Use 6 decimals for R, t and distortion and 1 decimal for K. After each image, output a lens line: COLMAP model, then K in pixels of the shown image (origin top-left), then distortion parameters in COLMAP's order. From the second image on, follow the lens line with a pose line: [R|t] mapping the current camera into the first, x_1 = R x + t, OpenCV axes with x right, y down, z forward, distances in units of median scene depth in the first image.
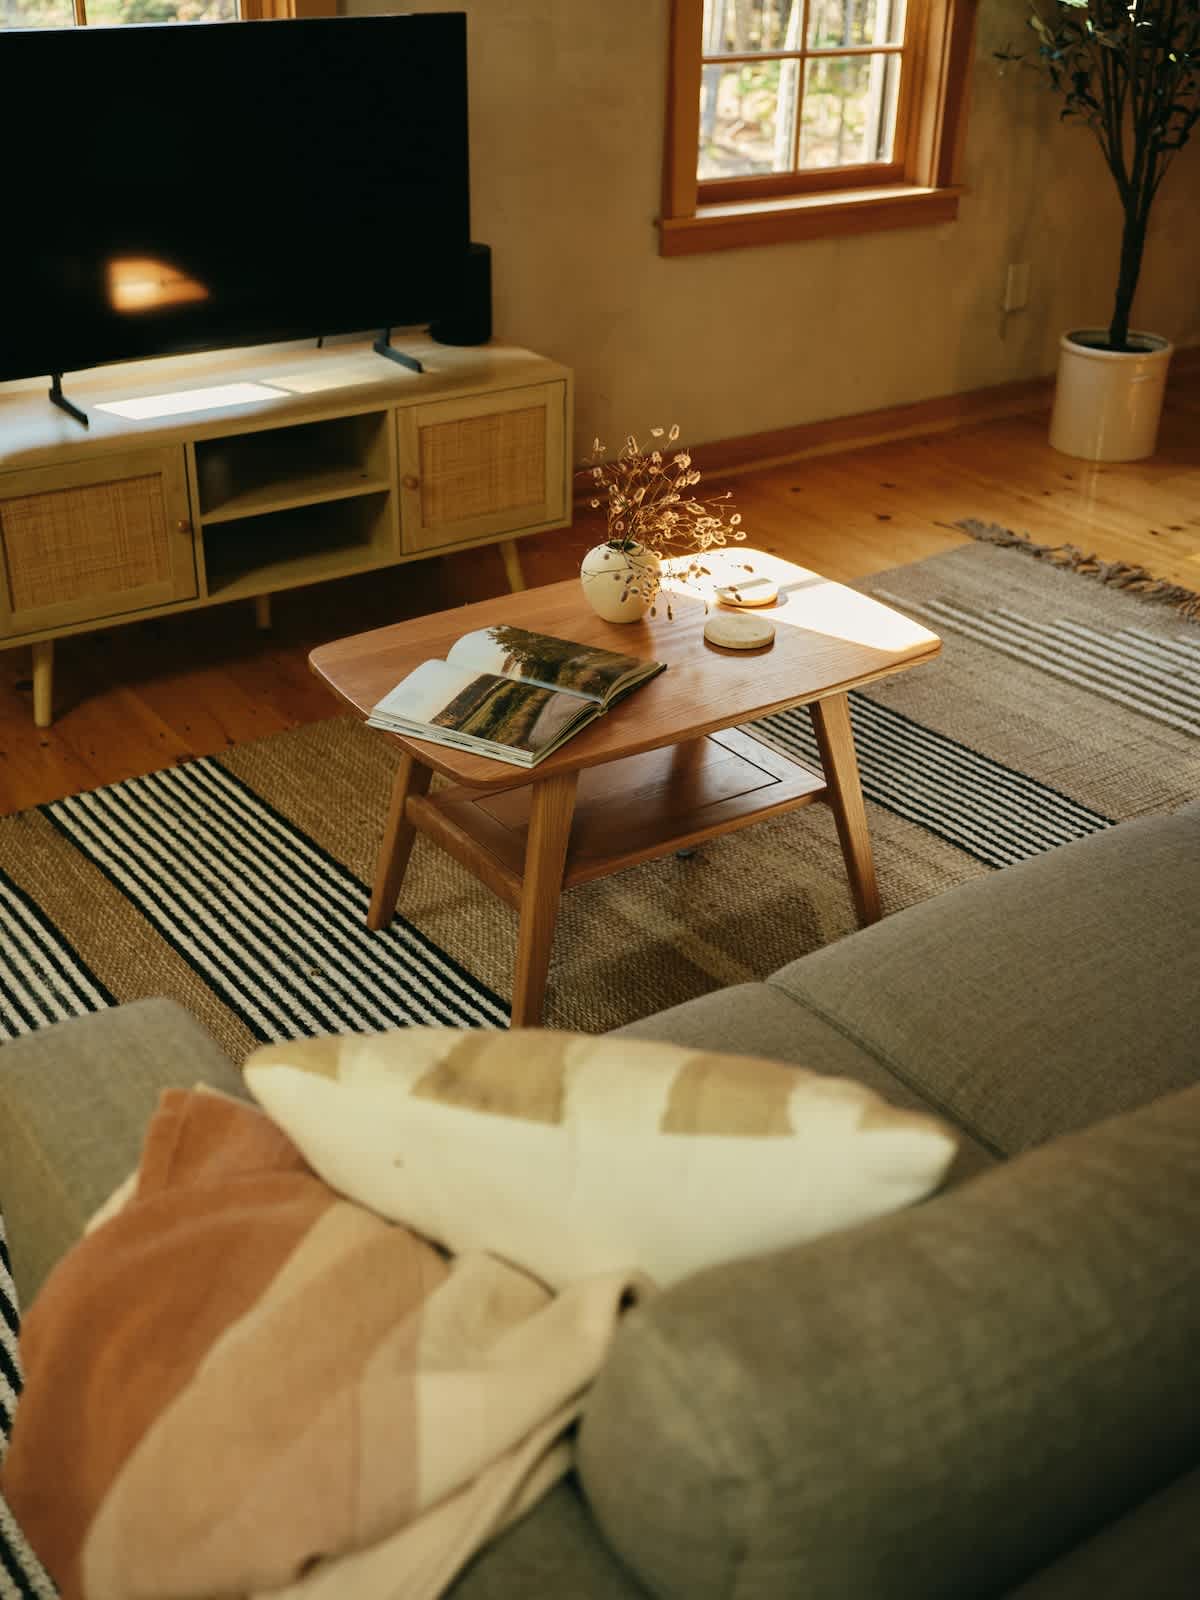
lens RADIAL K [[1851.6, 0, 600.0], [0, 1851.6, 800.0], [0, 0, 1]] dist [-0.013228, -0.027921]
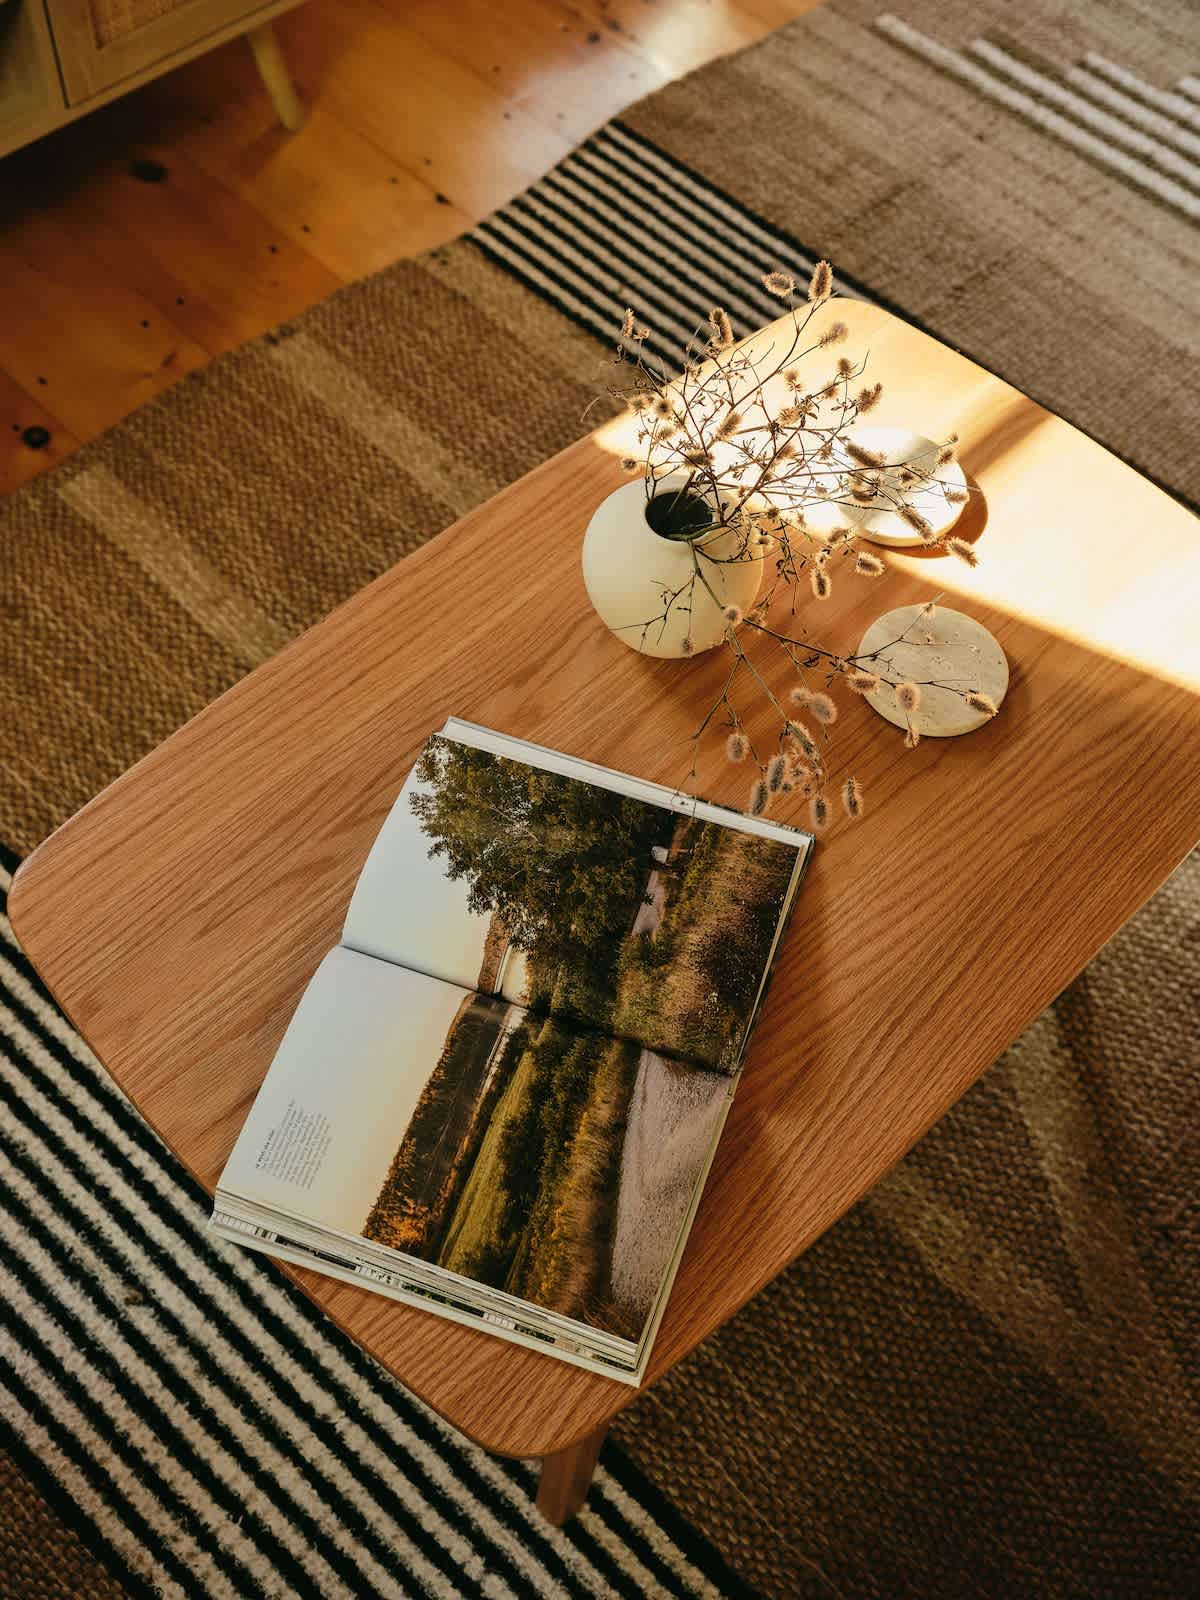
lens RADIAL K [[1770.0, 0, 600.0], [0, 1770.0, 800.0], [0, 0, 1]] dist [0.007182, -0.026584]
pose [[0.982339, -0.129254, 0.135290, -0.071394], [0.040466, 0.852698, 0.520835, -0.296548], [-0.182681, -0.506162, 0.842869, 0.617312]]
